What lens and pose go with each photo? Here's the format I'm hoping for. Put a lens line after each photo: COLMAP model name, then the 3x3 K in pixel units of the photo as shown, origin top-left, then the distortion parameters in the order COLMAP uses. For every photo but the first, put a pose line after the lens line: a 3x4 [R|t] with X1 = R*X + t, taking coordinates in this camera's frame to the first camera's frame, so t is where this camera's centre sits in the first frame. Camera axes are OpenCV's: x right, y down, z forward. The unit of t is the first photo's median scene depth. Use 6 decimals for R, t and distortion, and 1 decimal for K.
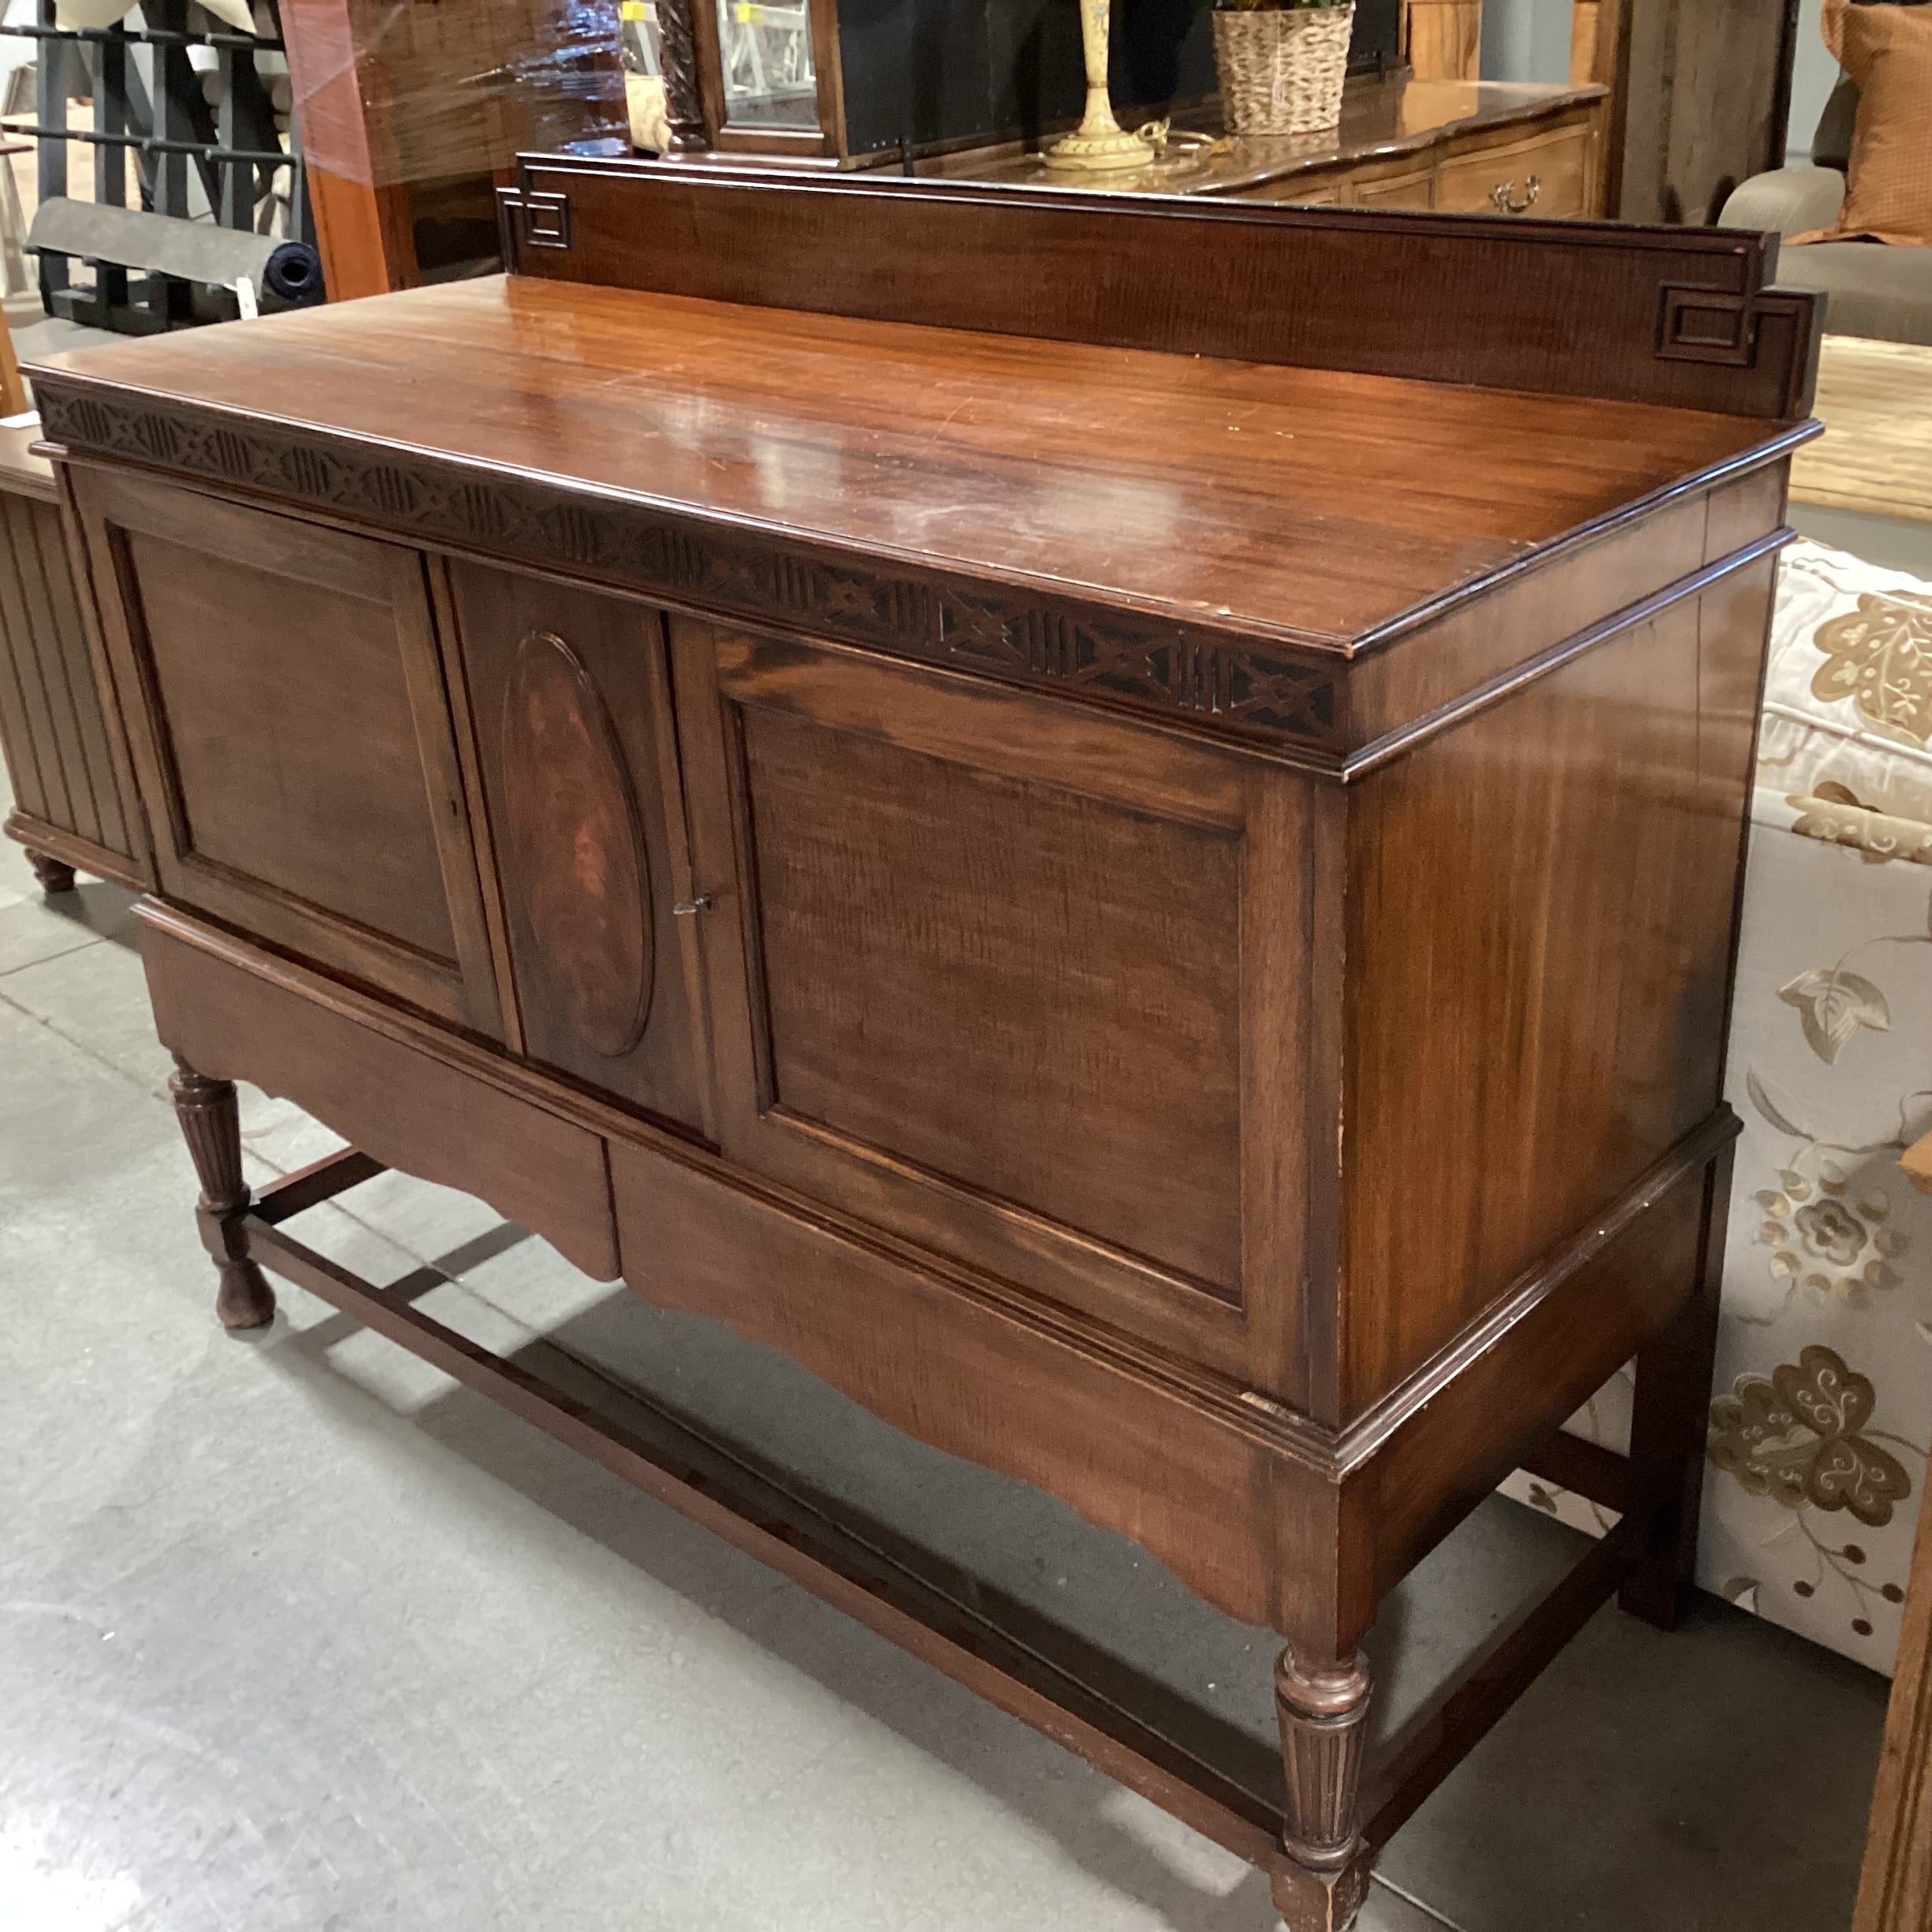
lens RADIAL K [[2331.1, 0, 961.4], [0, 2331.1, 945.1], [0, 0, 1]] dist [0.116407, -0.239408]
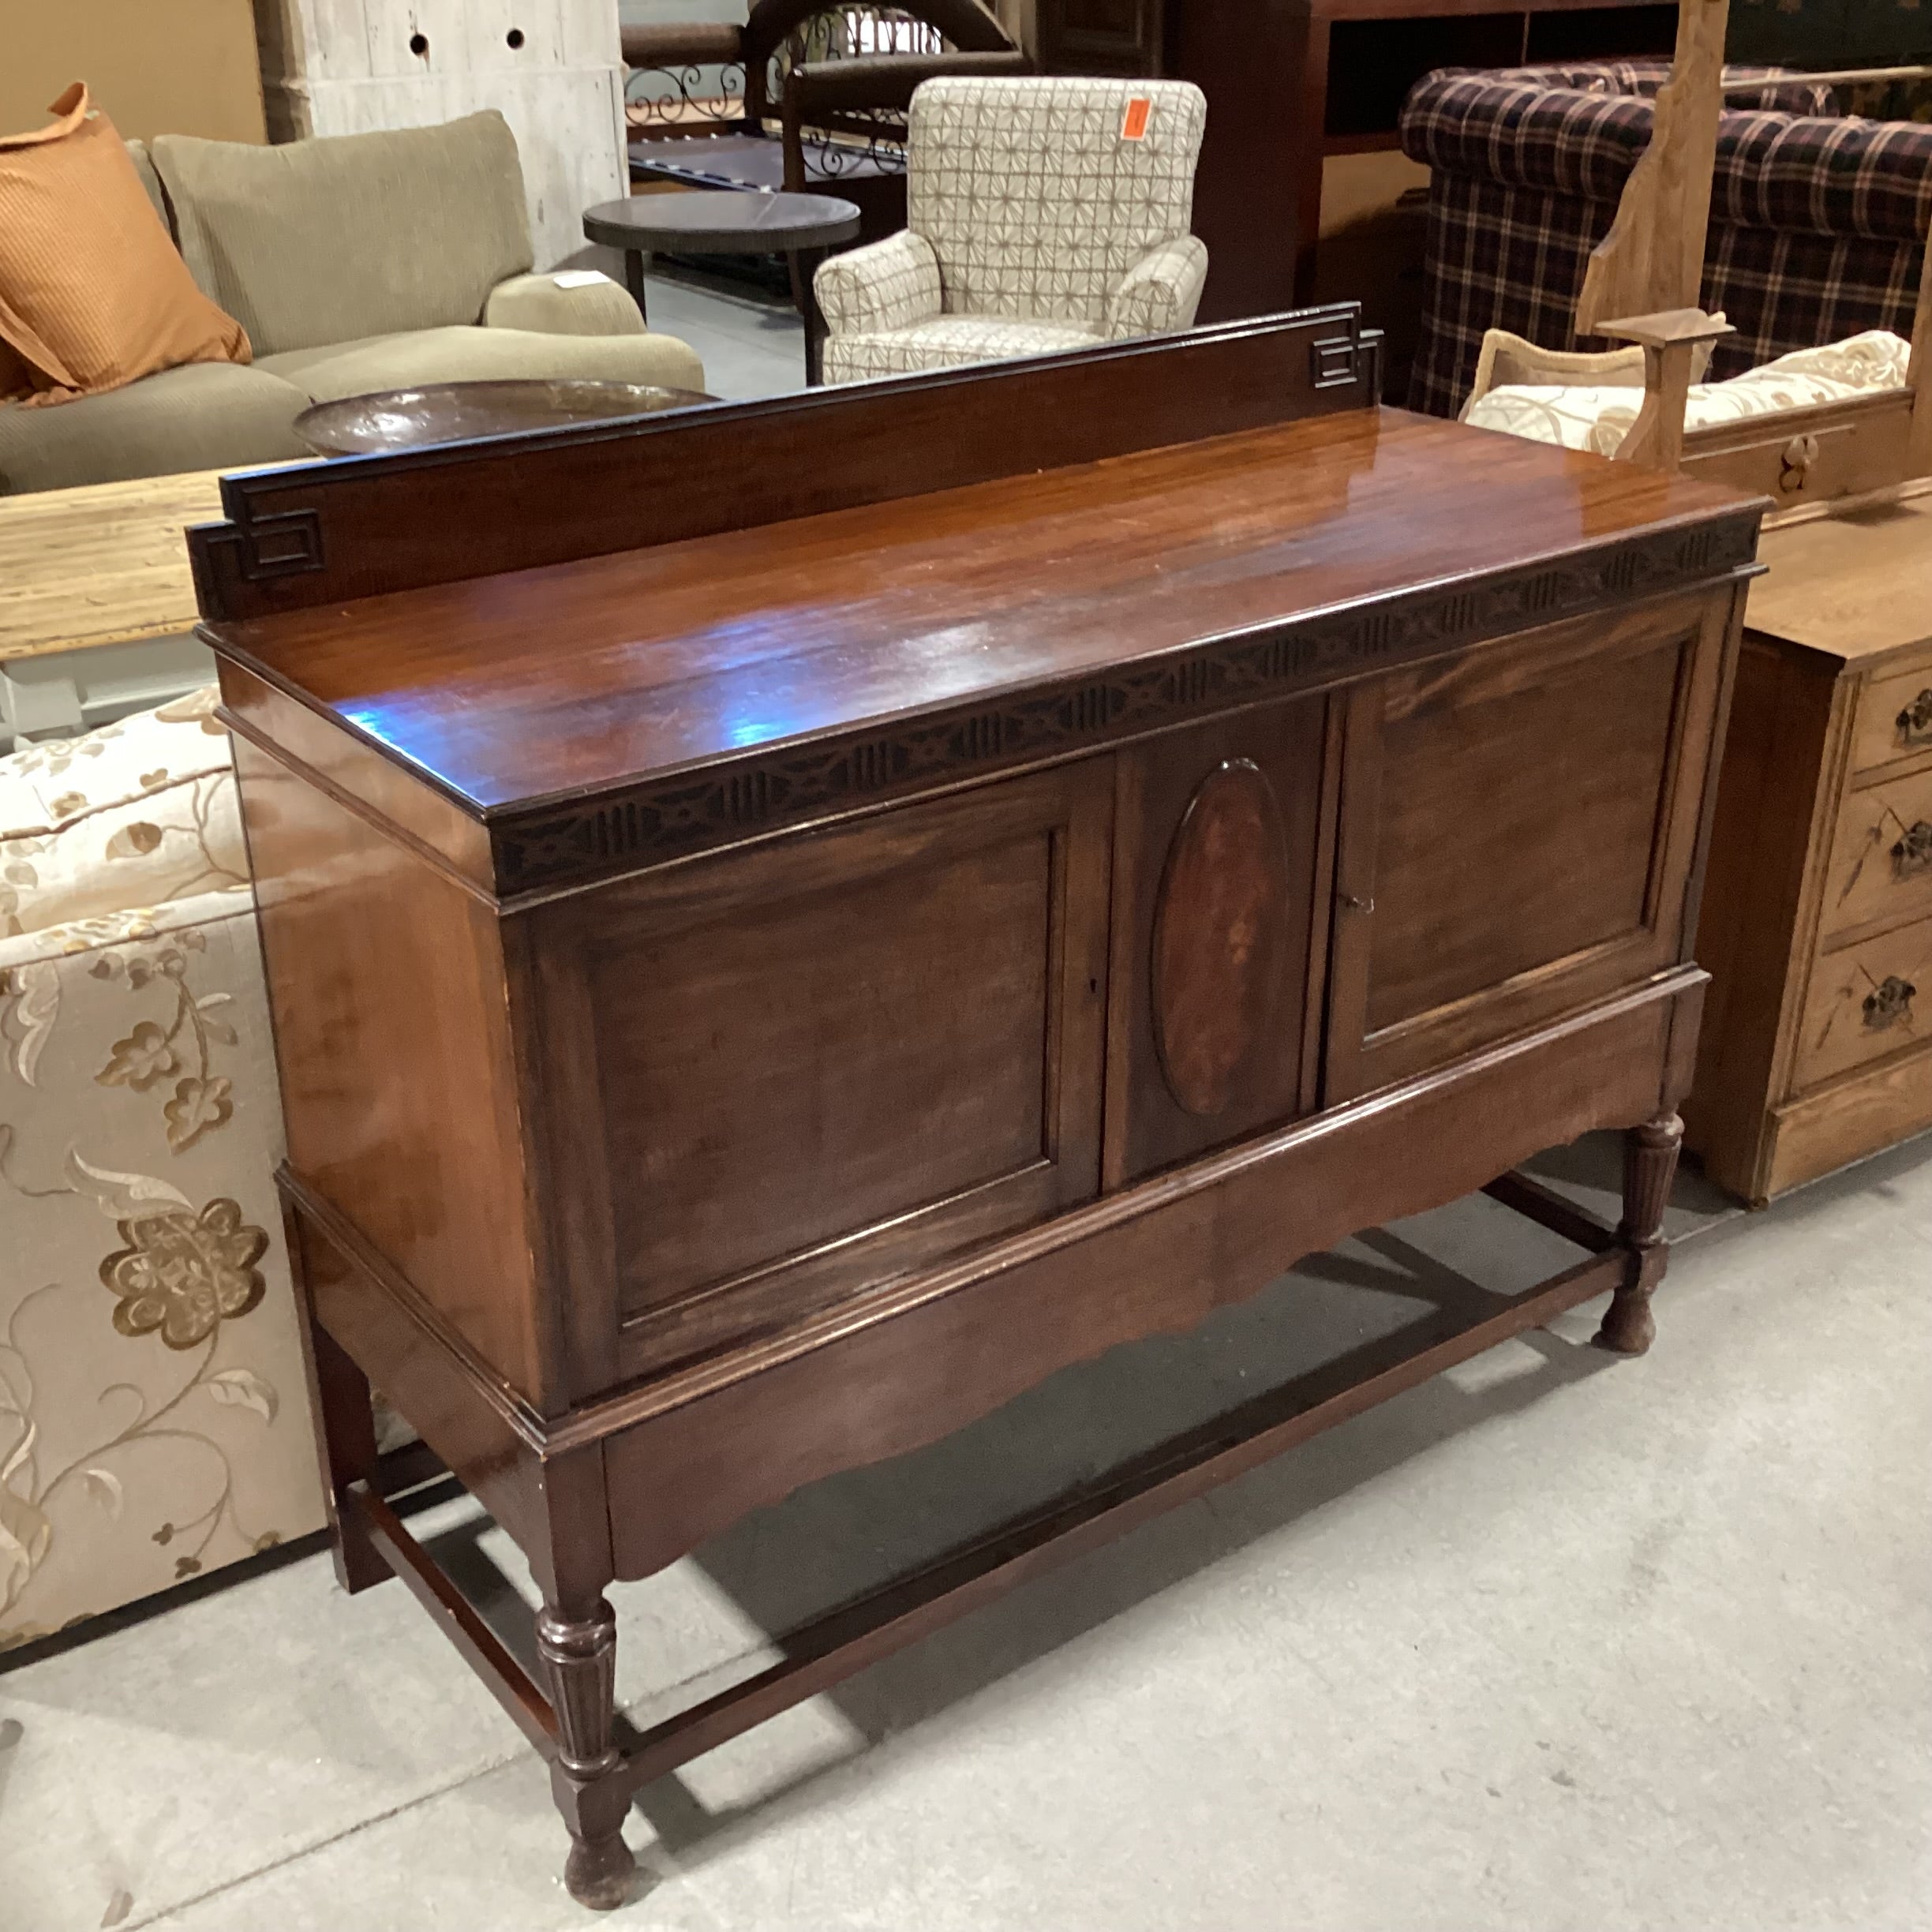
lens RADIAL K [[2351.3, 0, 967.8], [0, 2351.3, 947.8], [0, 0, 1]] dist [0.109605, -0.237407]
pose [[0.192694, -0.367932, 0.909667, -1.065093], [0.412733, 0.871438, 0.265041, -0.339534], [-0.890236, 0.324378, 0.319779, 0.616665]]
